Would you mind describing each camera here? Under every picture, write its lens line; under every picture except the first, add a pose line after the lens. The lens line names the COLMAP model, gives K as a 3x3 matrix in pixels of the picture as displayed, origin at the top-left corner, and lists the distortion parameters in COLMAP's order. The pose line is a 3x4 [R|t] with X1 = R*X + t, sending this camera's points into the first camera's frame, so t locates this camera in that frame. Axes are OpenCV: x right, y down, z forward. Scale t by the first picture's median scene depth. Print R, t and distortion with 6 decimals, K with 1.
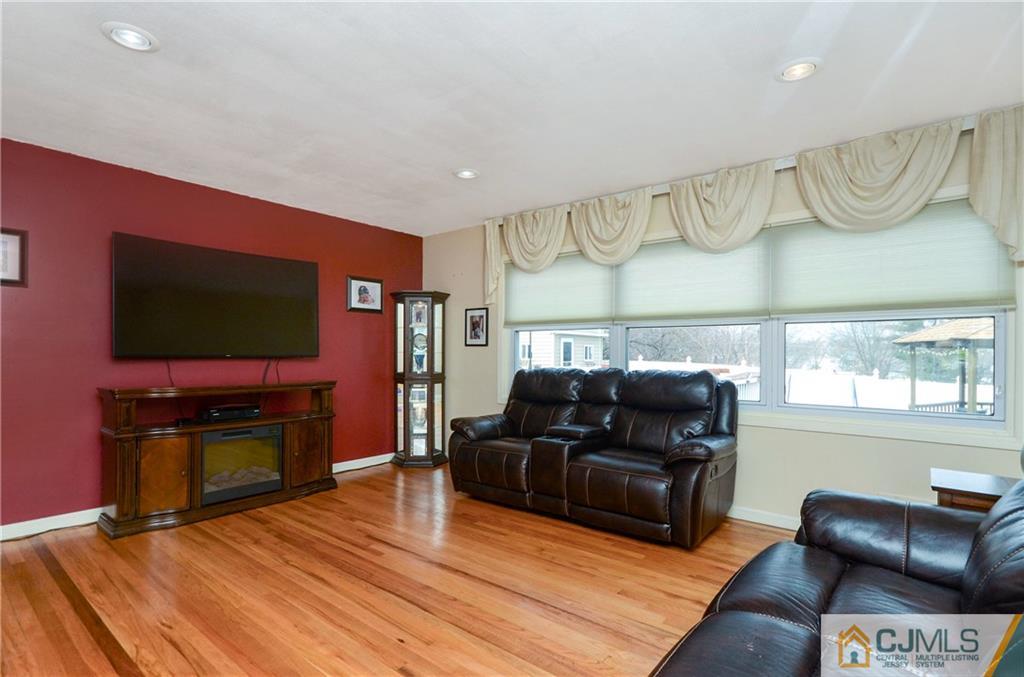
lens RADIAL K [[500.6, 0, 511.7], [0, 500.6, 350.1], [0, 0, 1]] dist [0.001302, 0.000807]
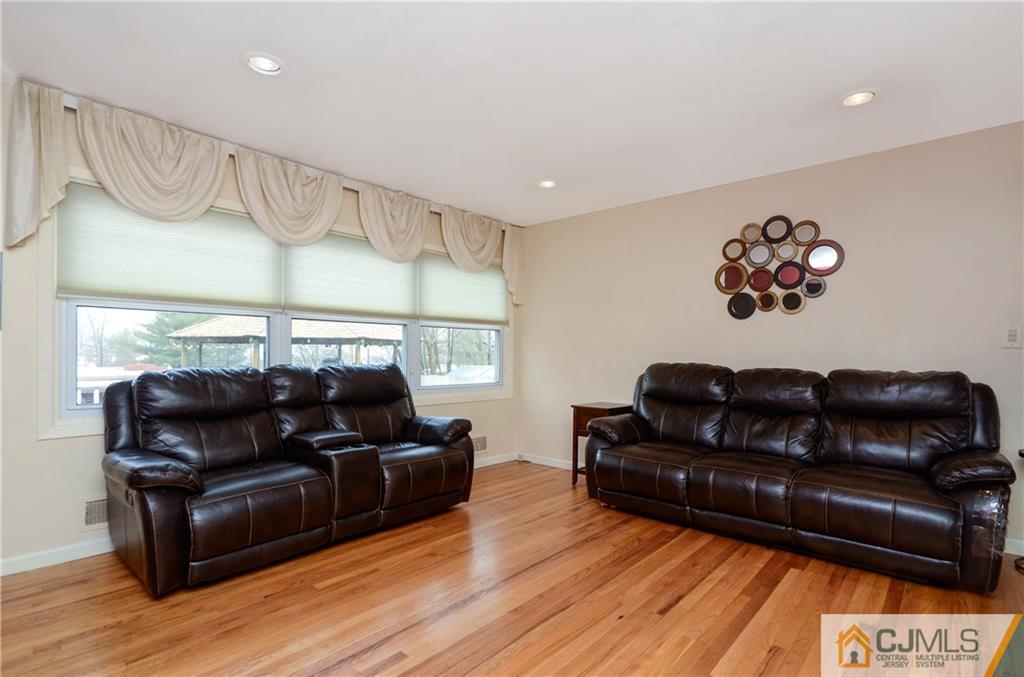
lens RADIAL K [[500.6, 0, 511.7], [0, 500.6, 350.1], [0, 0, 1]] dist [0.001302, 0.000807]
pose [[0.039605, -0.011323, 0.999151, -0.717539], [-0.031241, 0.999433, 0.012564, -0.012205], [-0.998727, -0.031712, 0.039229, 0.651106]]
